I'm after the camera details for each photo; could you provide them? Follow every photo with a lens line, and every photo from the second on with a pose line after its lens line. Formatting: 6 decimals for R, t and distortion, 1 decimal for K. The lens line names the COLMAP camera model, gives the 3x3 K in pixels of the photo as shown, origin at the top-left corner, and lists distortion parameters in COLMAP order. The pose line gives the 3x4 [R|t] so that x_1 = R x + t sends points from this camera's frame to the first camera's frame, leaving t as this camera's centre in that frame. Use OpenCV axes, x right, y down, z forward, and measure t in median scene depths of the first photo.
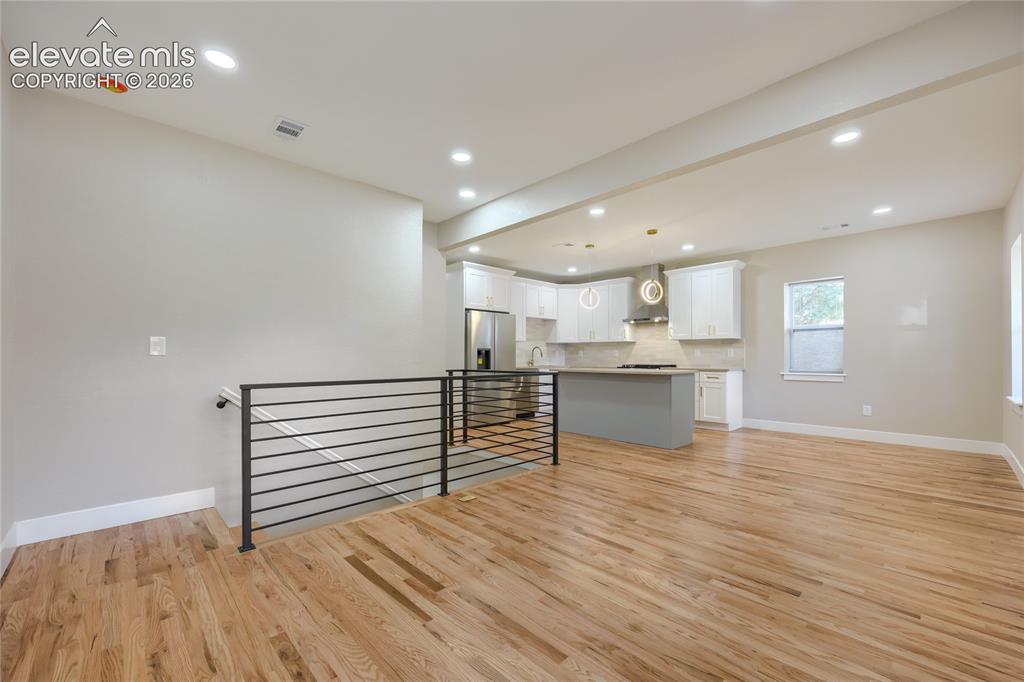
lens RADIAL K [[409.9, 0, 512.5], [0, 409.9, 359.0], [0, 0, 1]] dist [-0.000949, 0.000007]
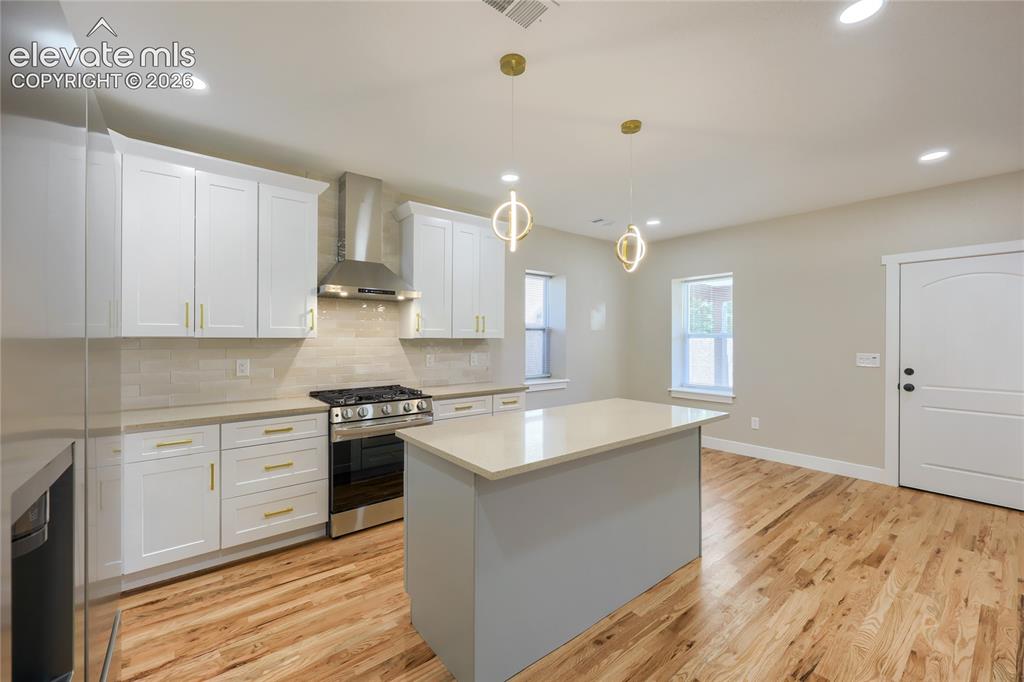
lens RADIAL K [[412.9, 0, 512.0], [0, 412.9, 341.0], [0, 0, 1]] dist [0.000020, -0.000124]
pose [[0.094099, -0.004522, 0.995553, -0.238634], [0.005865, 0.999975, 0.003988, -0.088675], [-0.995546, 0.005463, 0.094123, 1.649197]]
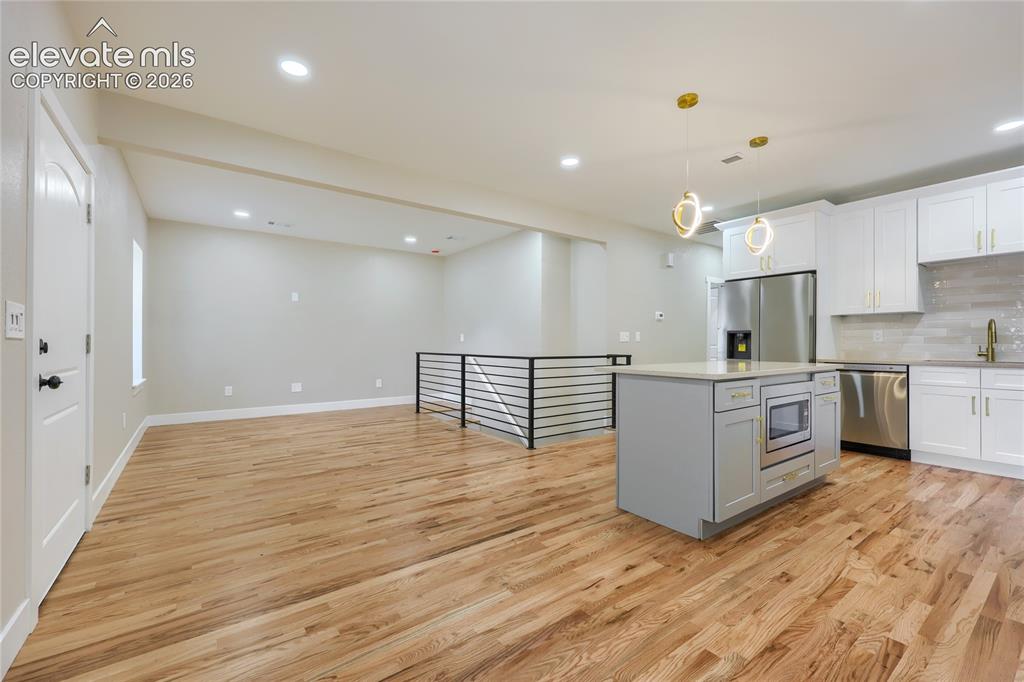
lens RADIAL K [[428.5, 0, 534.5], [0, 428.5, 342.6], [0, 0, 1]] dist [-0.040096, -0.000098]
pose [[-0.077434, -0.010893, -0.996938, 1.339527], [-0.008713, 0.999910, -0.010249, 0.015344], [0.996959, 0.007893, -0.077522, 1.291400]]
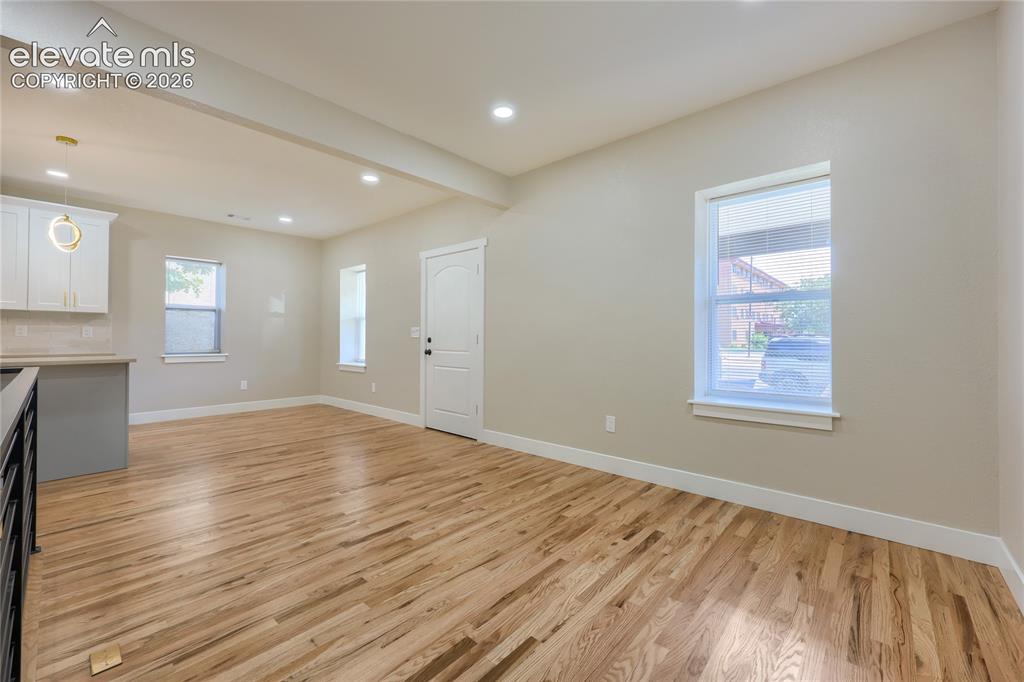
lens RADIAL K [[417.0, 0, 508.6], [0, 417.0, 337.6], [0, 0, 1]] dist [0.000773, 0.000025]
pose [[-0.064243, 0.002764, 0.997930, -0.522244], [0.001846, 0.999995, -0.002650, -0.002030], [-0.997933, 0.001672, -0.064248, 0.530990]]
